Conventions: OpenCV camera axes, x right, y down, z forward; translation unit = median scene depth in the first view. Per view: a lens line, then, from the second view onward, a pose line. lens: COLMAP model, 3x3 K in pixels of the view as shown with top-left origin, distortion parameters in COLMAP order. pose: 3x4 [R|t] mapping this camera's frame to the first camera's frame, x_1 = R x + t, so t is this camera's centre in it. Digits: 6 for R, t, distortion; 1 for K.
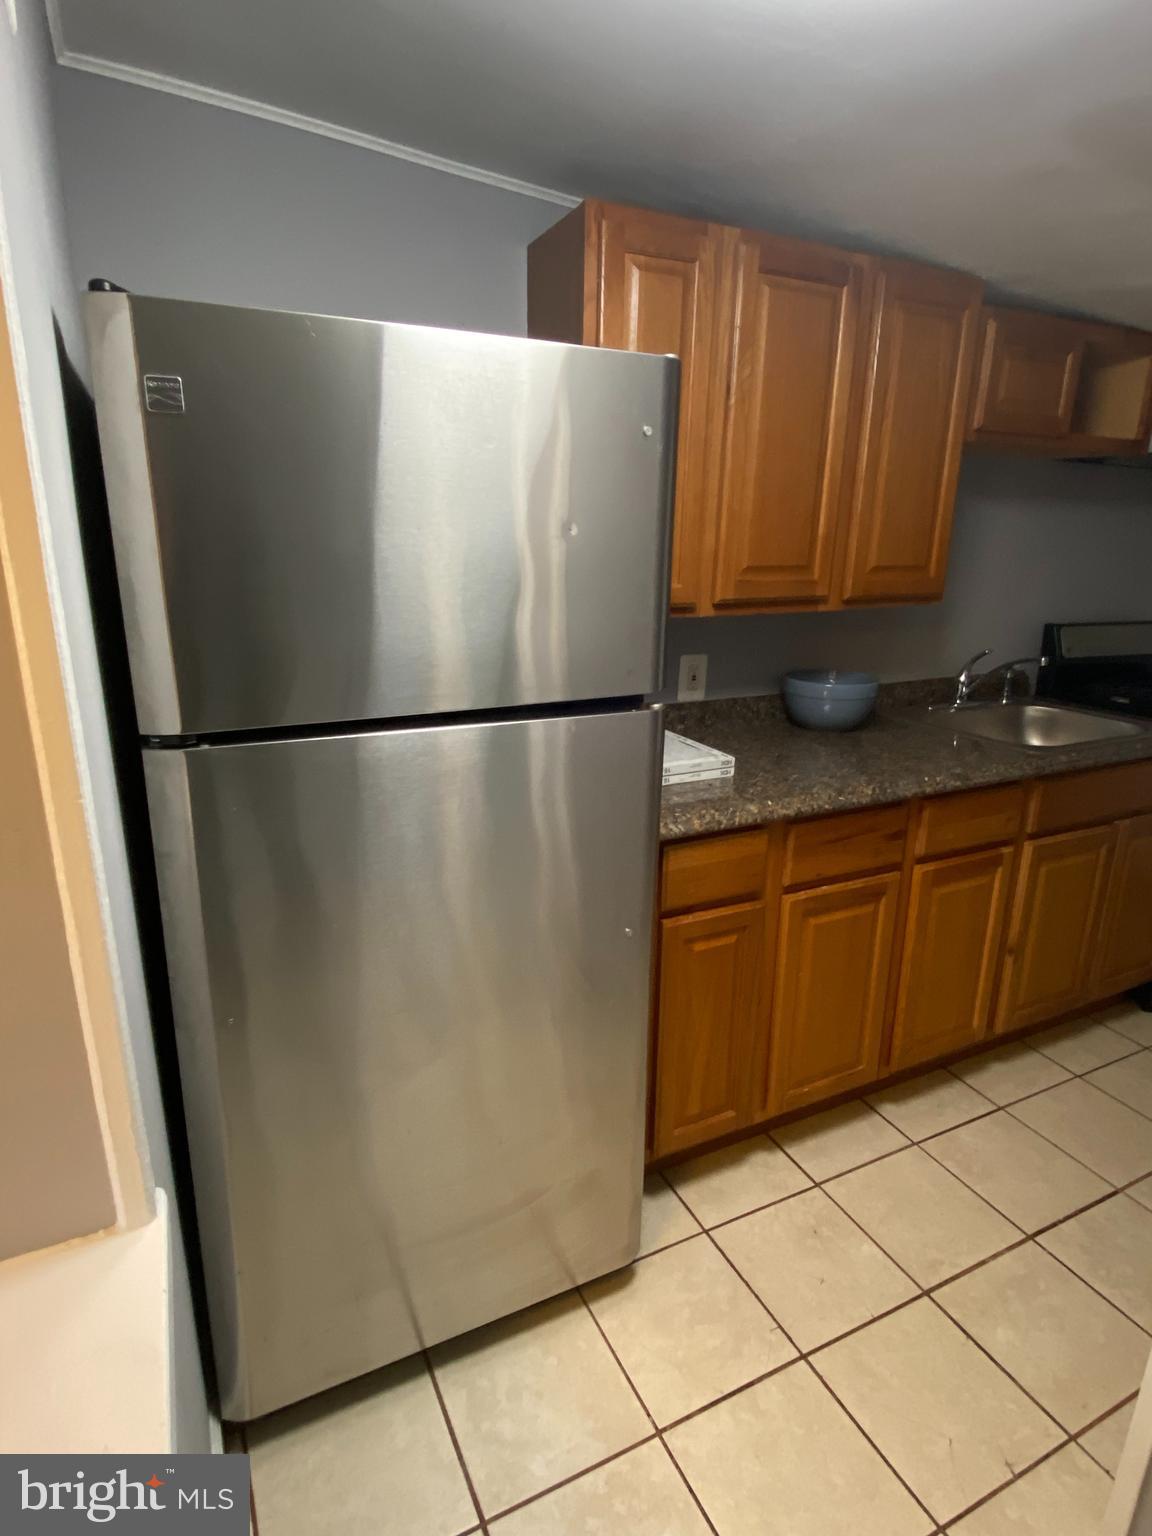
lens RADIAL K [[811.5, 0, 576.0], [0, 811.5, 768.0], [0, 0, 1]] dist [0.097781, -0.134792]
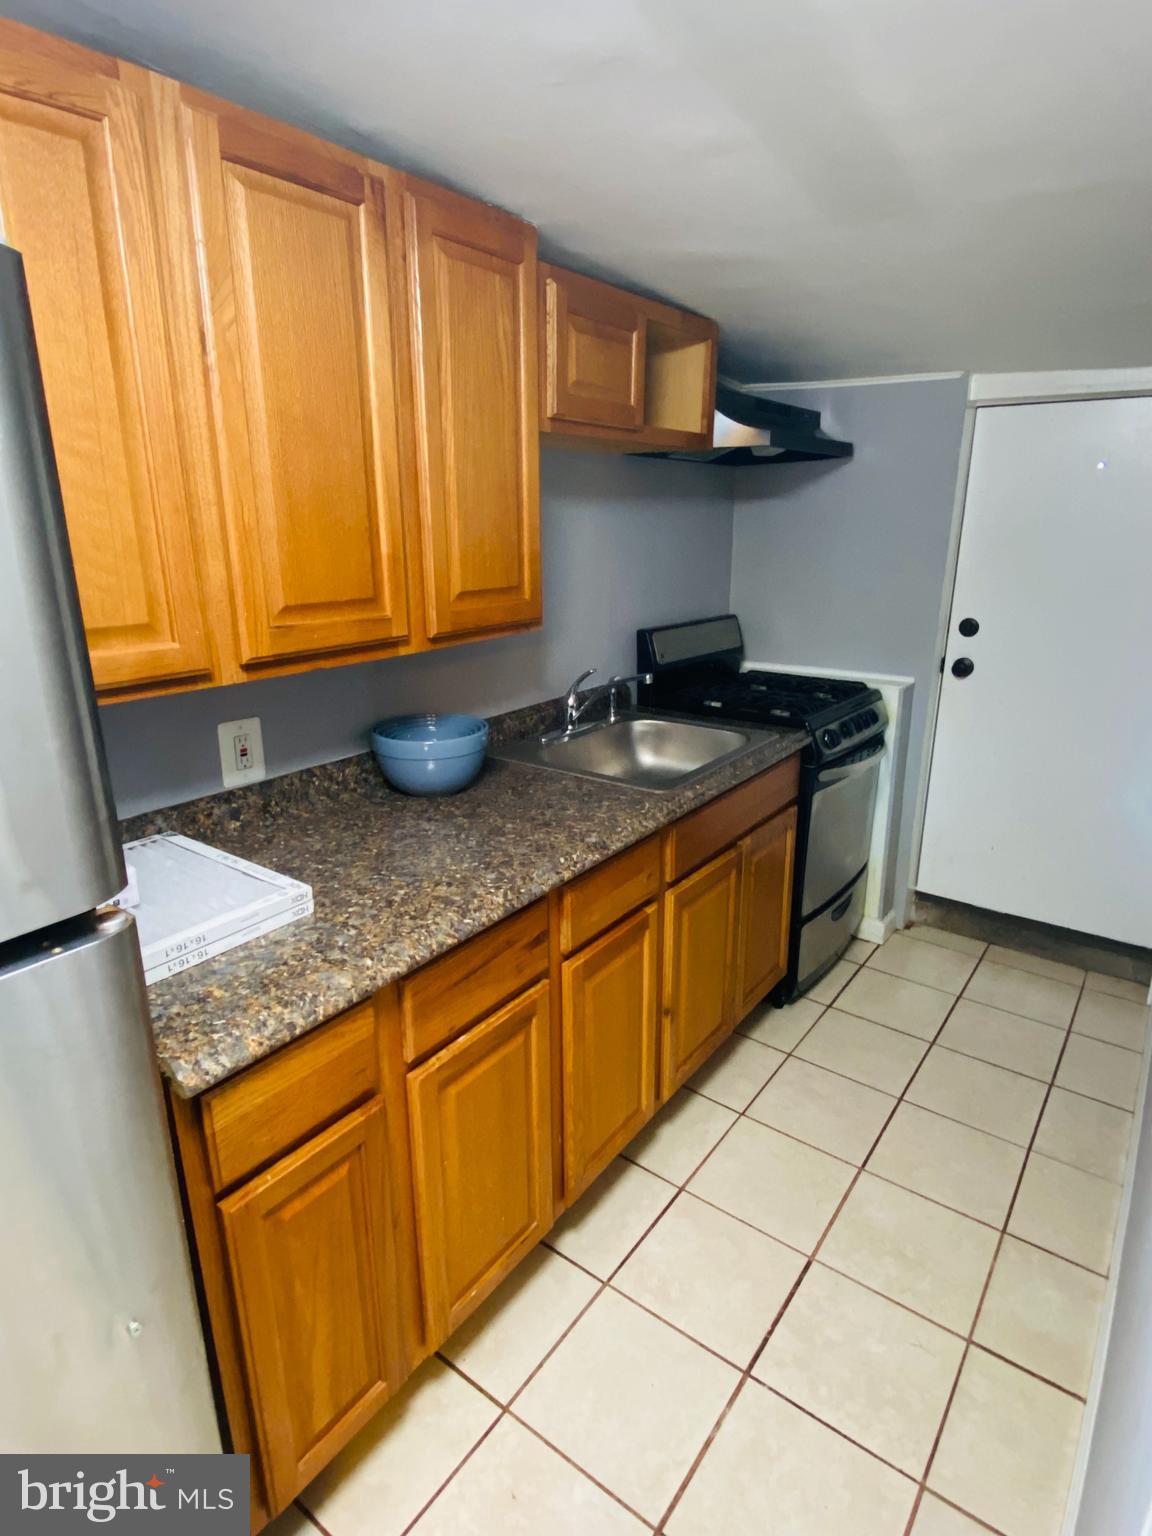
lens RADIAL K [[826.0, 0, 576.0], [0, 826.0, 768.0], [0, 0, 1]] dist [0.061059, -0.053839]
pose [[0.887347, -0.146543, 0.437195, 0.097720], [0.139995, 0.989018, 0.047369, -0.108118], [-0.439336, 0.019172, 0.898118, 0.264359]]
